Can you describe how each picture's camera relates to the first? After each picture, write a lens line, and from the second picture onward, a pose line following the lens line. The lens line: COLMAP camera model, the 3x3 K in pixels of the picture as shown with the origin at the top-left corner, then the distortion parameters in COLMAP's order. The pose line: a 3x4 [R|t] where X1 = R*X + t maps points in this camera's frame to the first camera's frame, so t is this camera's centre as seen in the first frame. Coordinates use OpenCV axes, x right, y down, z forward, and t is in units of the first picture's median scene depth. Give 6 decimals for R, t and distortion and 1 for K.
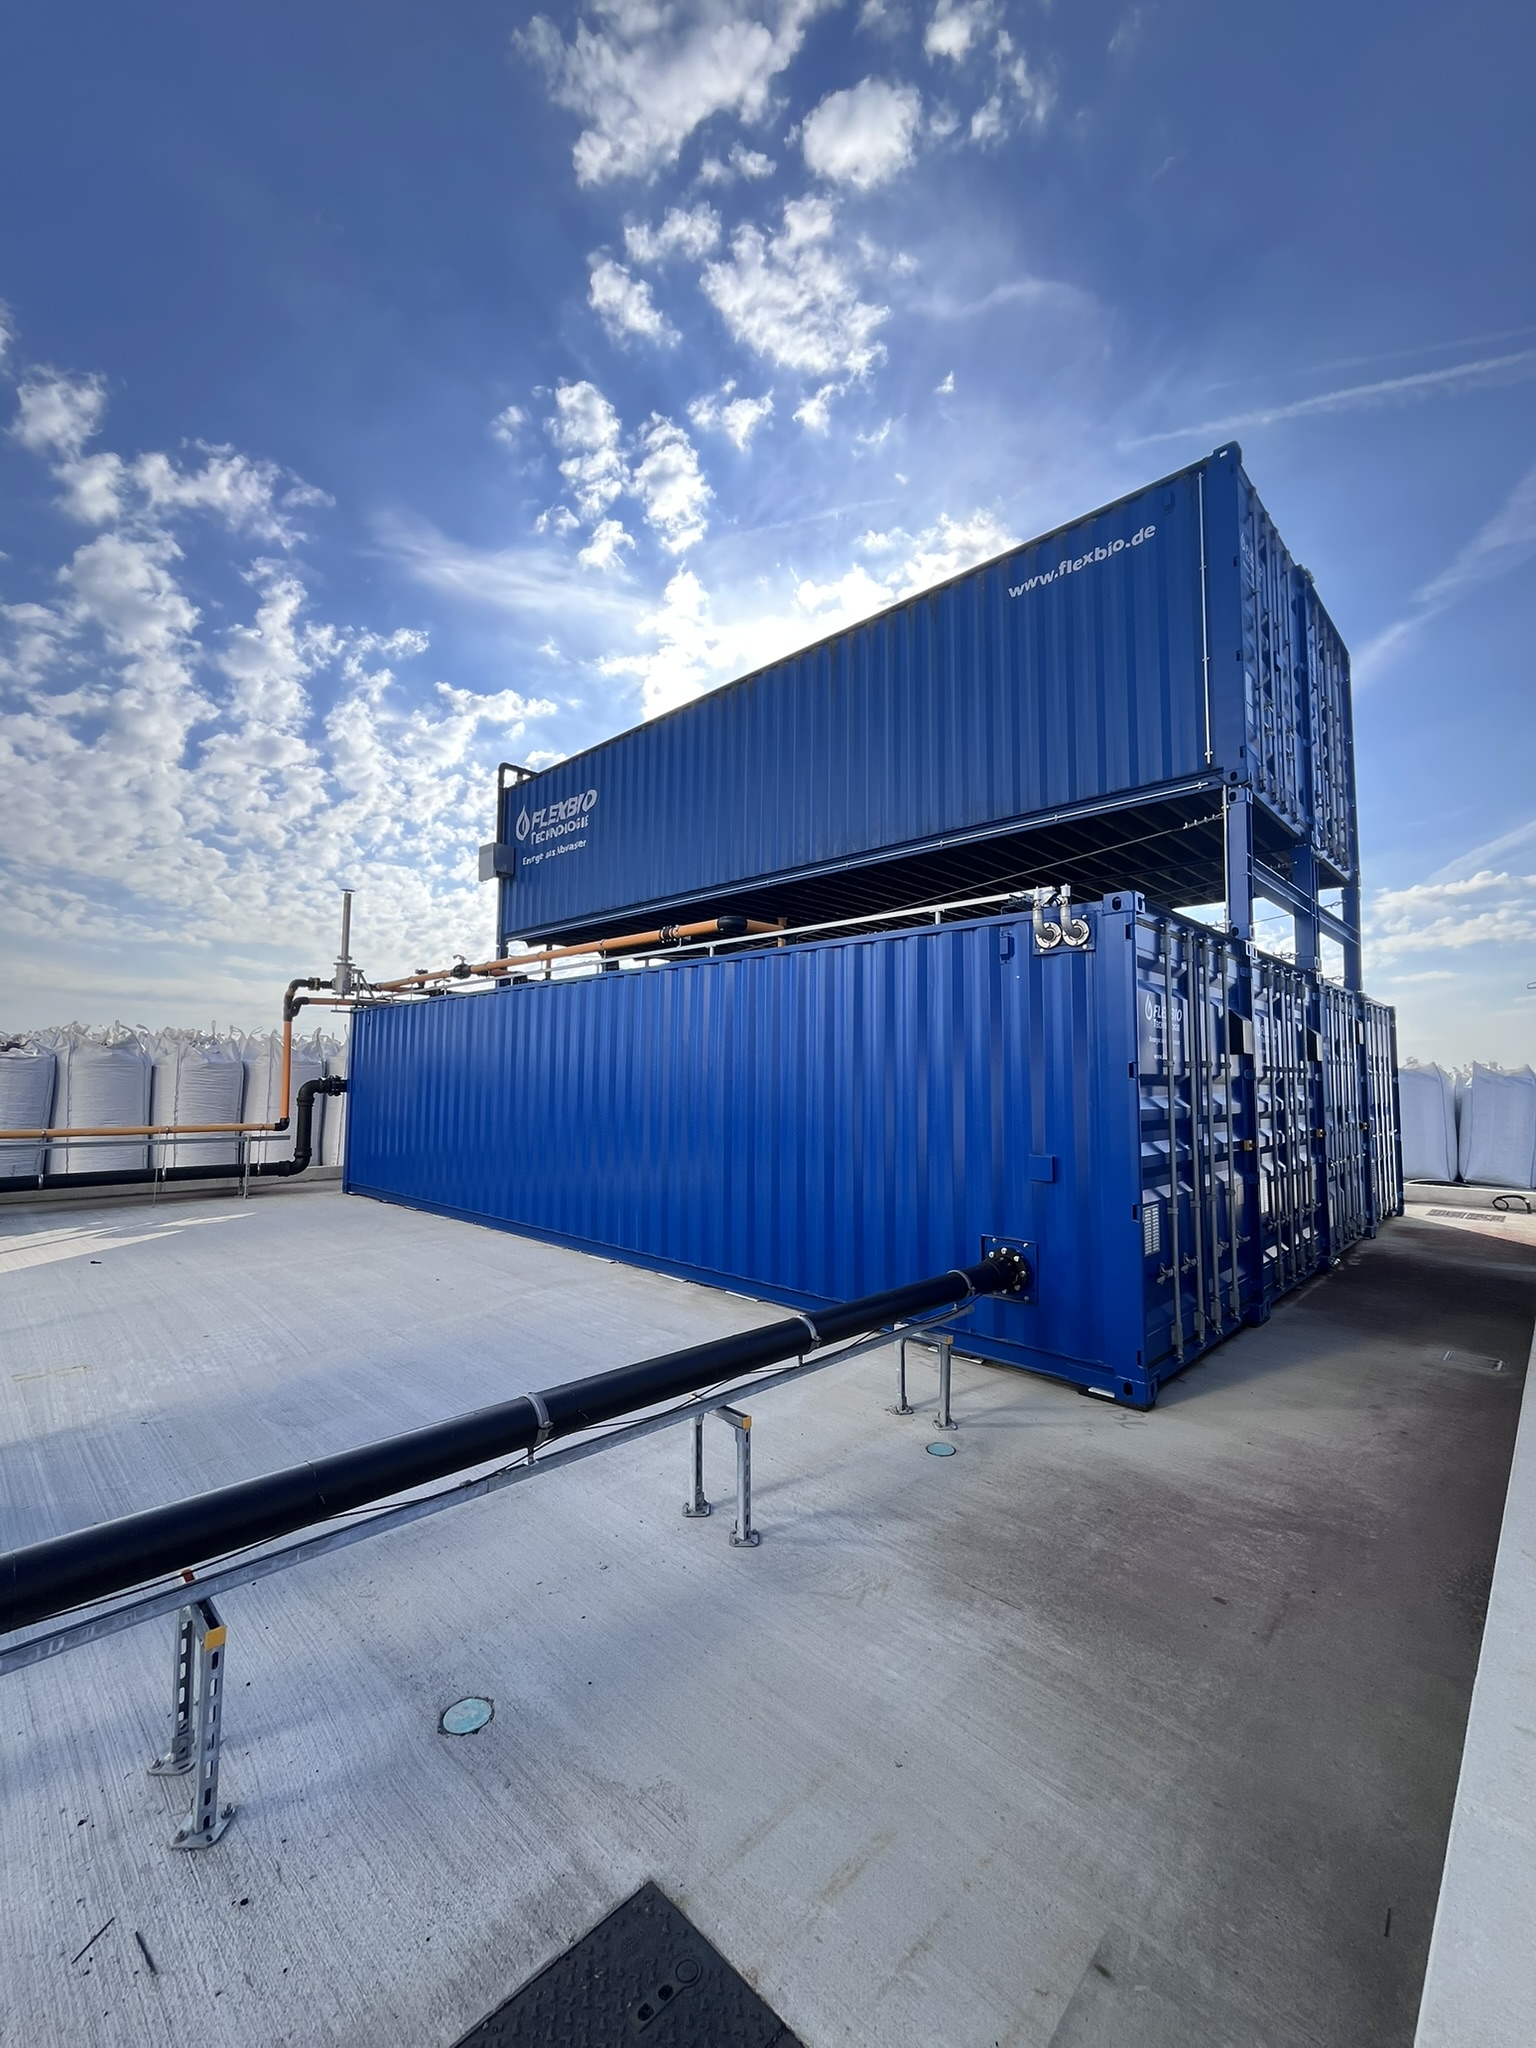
lens RADIAL K [[832.0, 0, 783.4], [0, 832.0, 1019.9], [0, 0, 1]] dist [-0.000237, -0.000061]
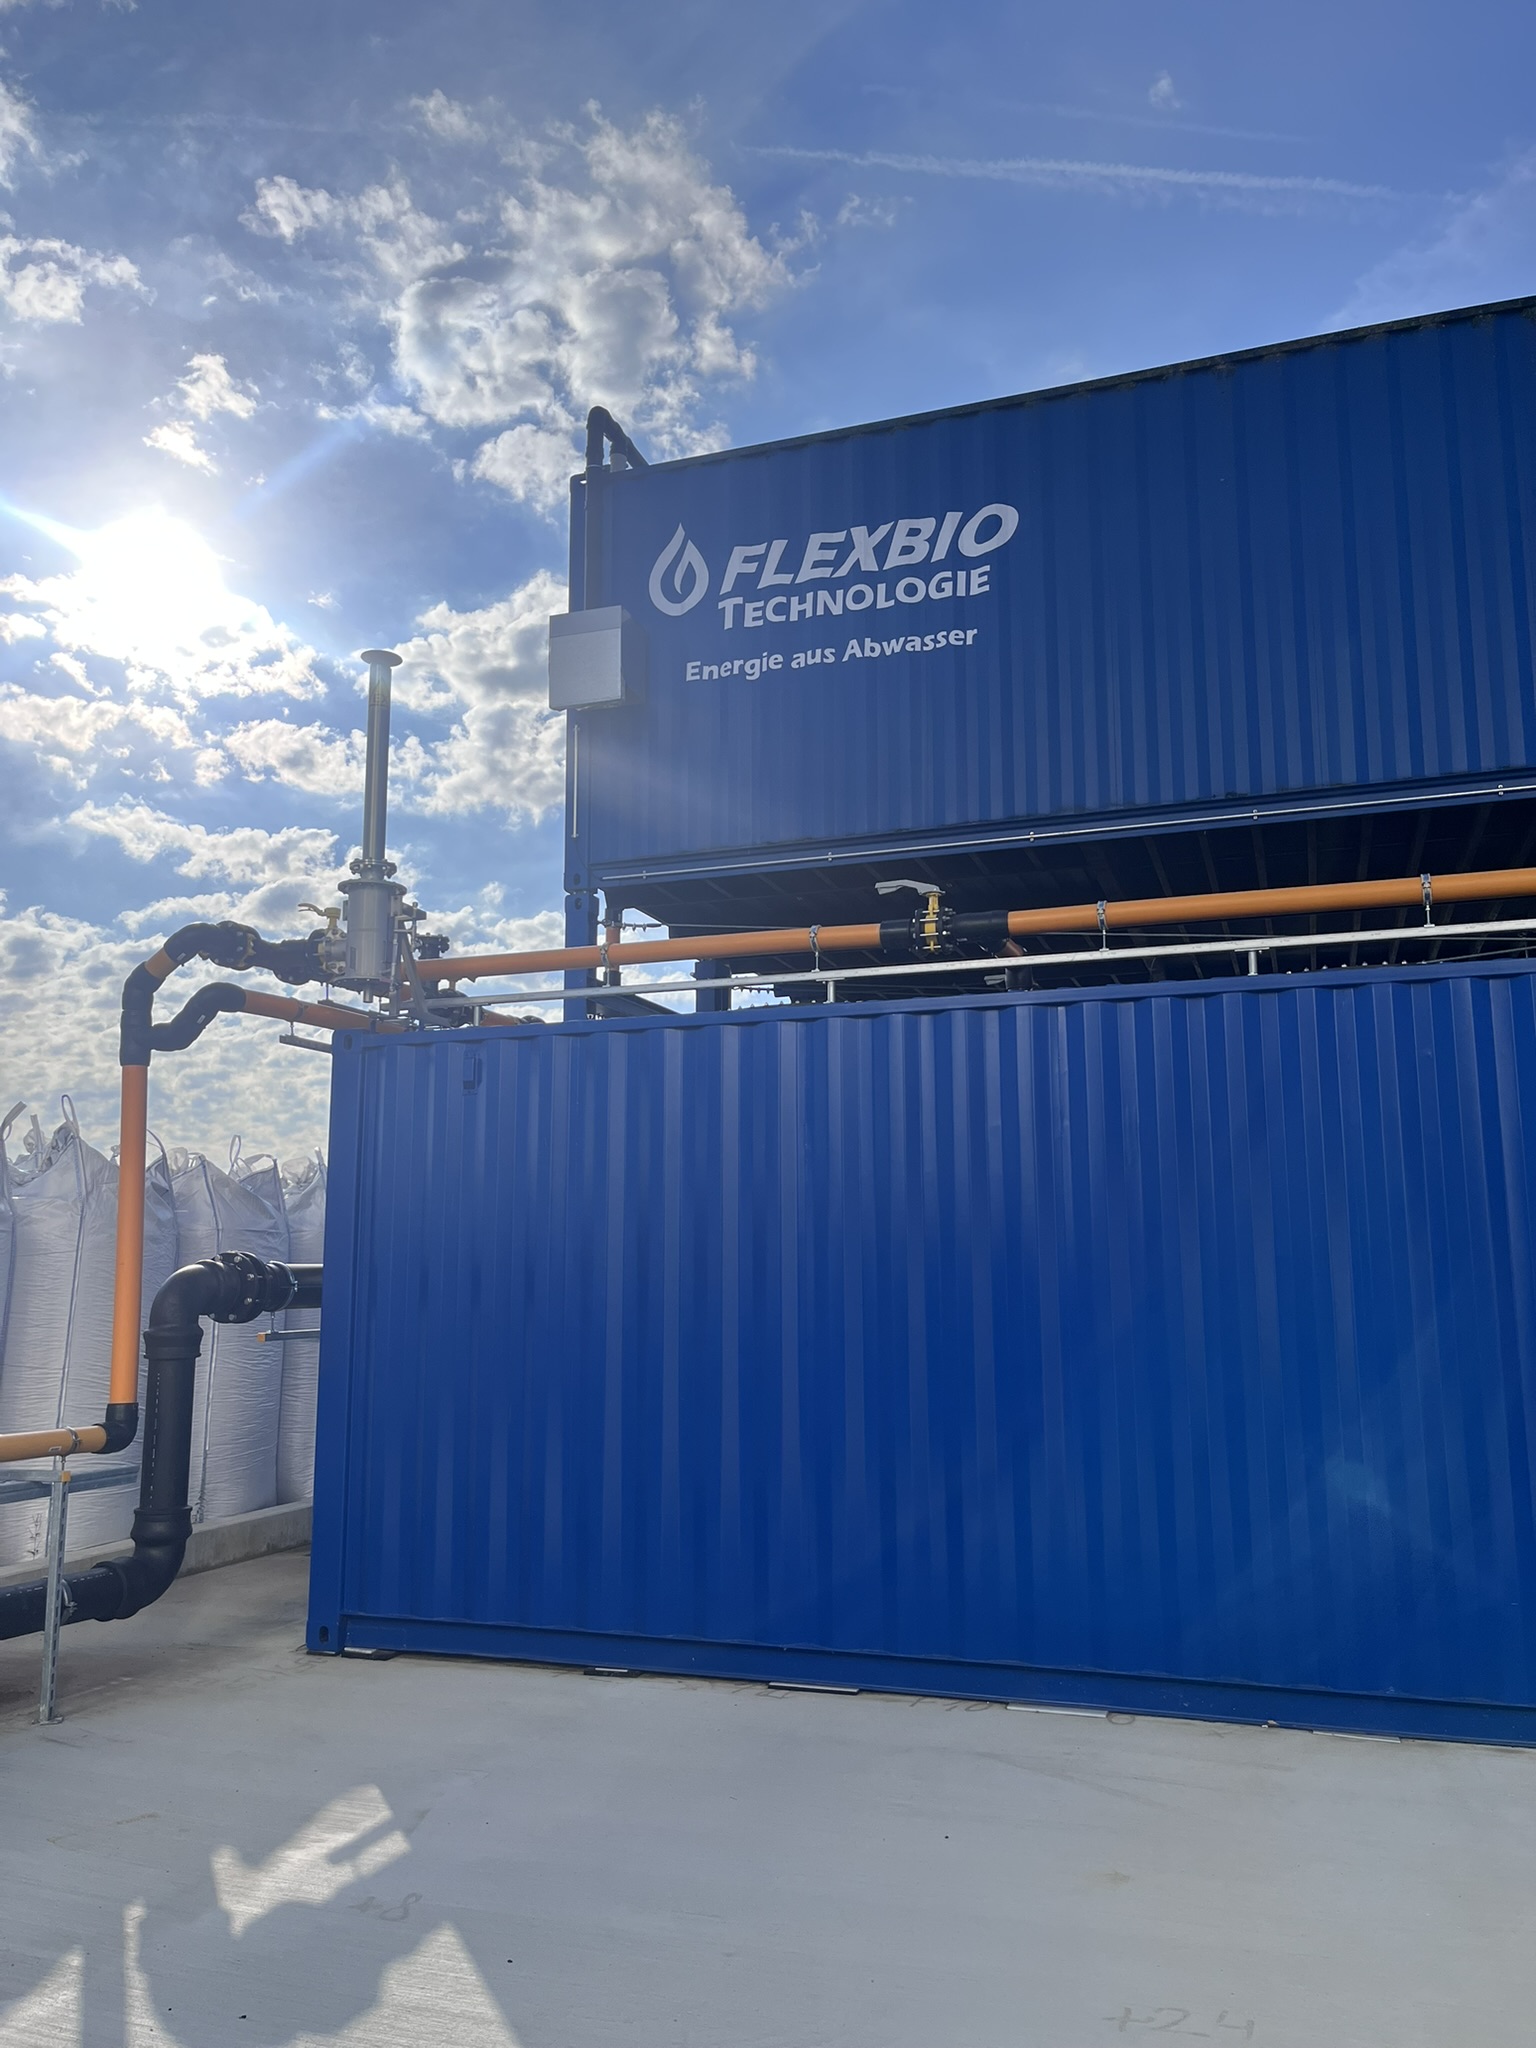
lens RADIAL K [[1542.0, 0, 761.7], [0, 1542.0, 1016.1], [0, 0, 1]] dist [0.046328, -0.048797]
pose [[0.912359, 0.055021, 0.405677, -0.580148], [-0.017848, 0.995331, -0.094856, 0.029310], [-0.409002, 0.079302, 0.909081, 0.387601]]
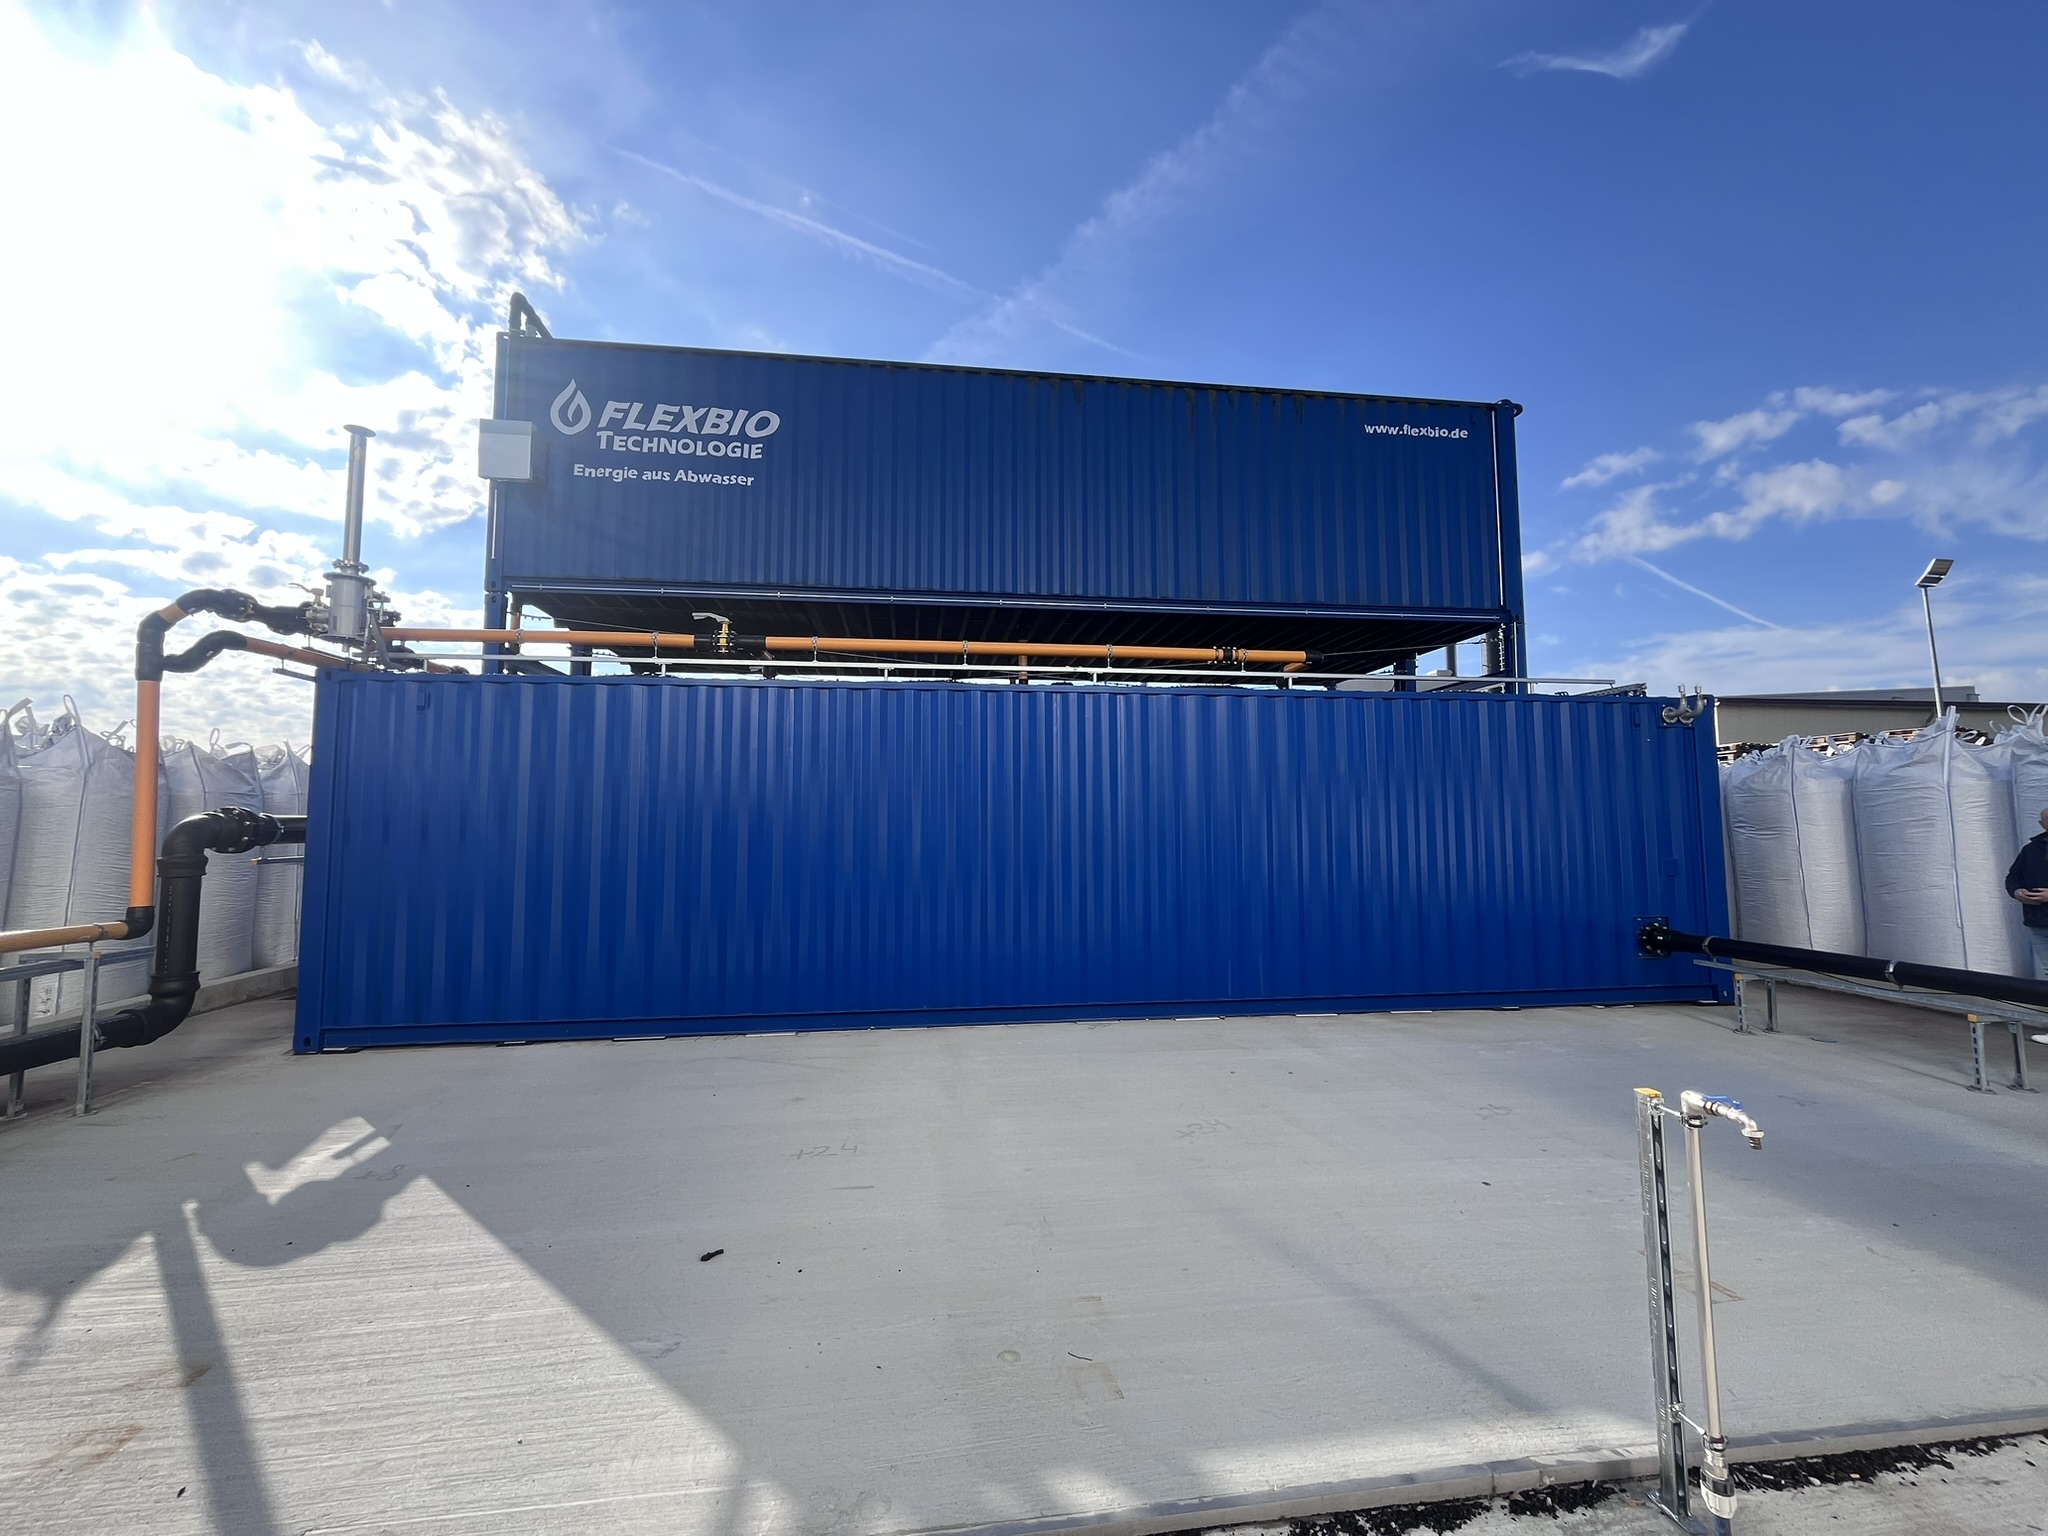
lens RADIAL K [[832.0, 0, 1012.3], [0, 832.0, 757.6], [0, 0, 1]] dist [-0.000237, -0.000061]
pose [[0.629434, 0.050389, 0.775419, -0.607526], [-0.048109, 0.998508, -0.025834, 0.028114], [-0.775563, -0.021044, 0.630919, 0.359670]]
